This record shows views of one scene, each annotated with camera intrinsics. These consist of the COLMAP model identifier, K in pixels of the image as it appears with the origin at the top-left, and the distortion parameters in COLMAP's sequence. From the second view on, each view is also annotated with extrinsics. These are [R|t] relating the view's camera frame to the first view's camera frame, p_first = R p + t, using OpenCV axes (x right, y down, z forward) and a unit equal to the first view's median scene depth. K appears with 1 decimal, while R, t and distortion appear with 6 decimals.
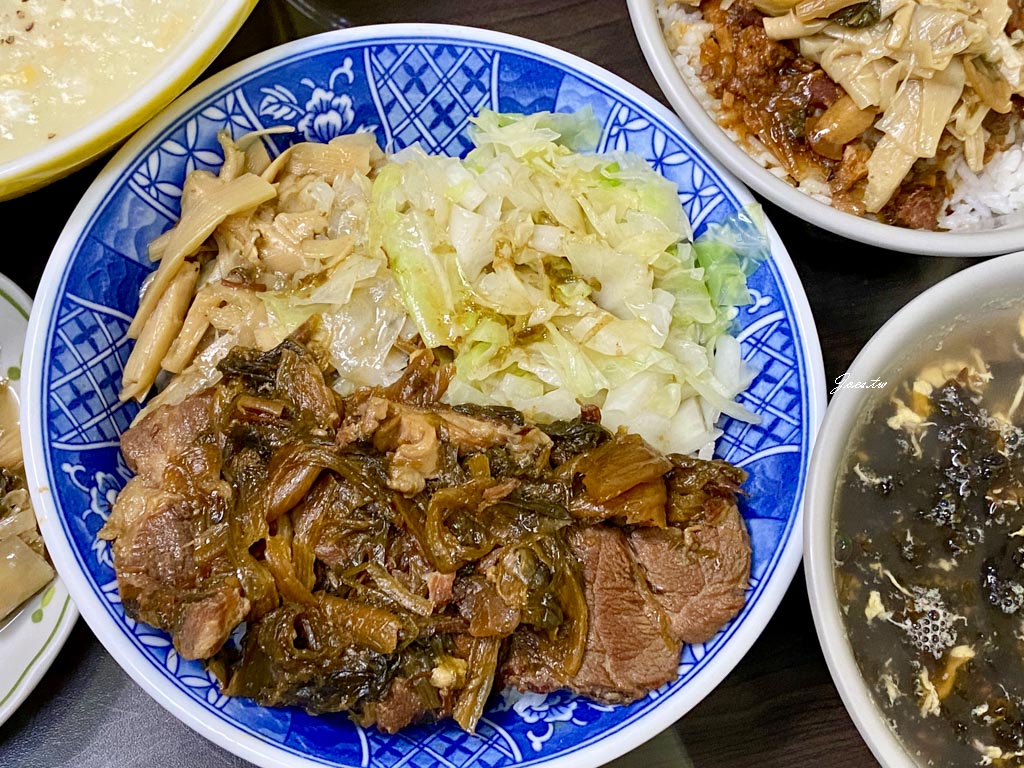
lens RADIAL K [[1458.4, 0, 512.0], [0, 1458.4, 384.0], [0, 0, 1]] dist [0.358884, -1.411845]
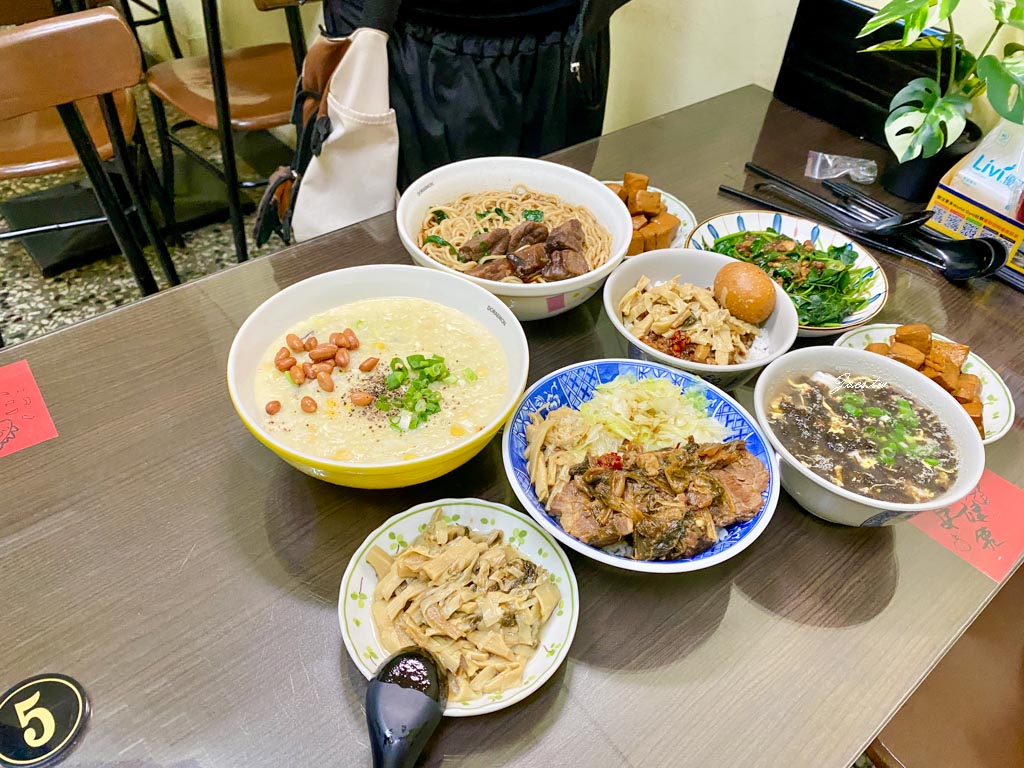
lens RADIAL K [[722.6, 0, 512.0], [0, 722.6, 384.0], [0, 0, 1]] dist [0.007812, -0.110030]
pose [[0.916920, -0.337405, 0.213109, -0.490021], [0.397000, 0.825538, -0.401095, 0.328875], [-0.040598, 0.452377, 0.890902, -0.289658]]
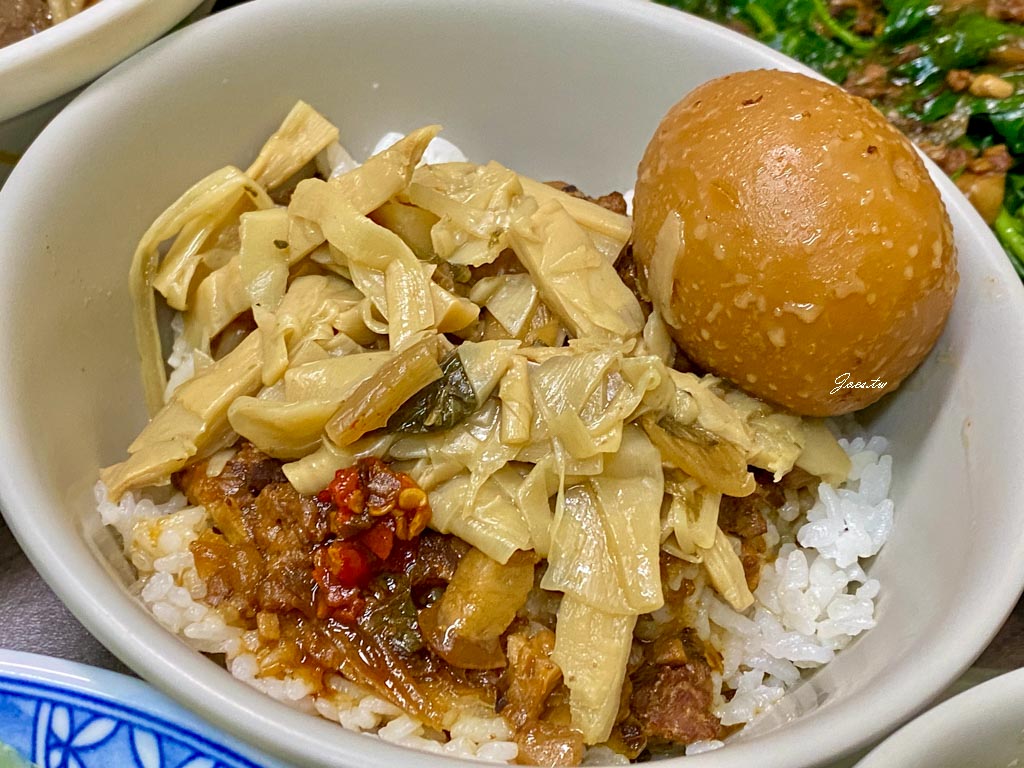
lens RADIAL K [[1512.2, 0, 429.6], [0, 1512.2, 382.5], [0, 0, 1]] dist [0.138613, -0.098046]
pose [[0.938533, -0.288707, 0.189220, 0.126785], [0.336833, 0.885842, -0.319104, -0.079407], [-0.075491, 0.363225, 0.928638, 0.480087]]
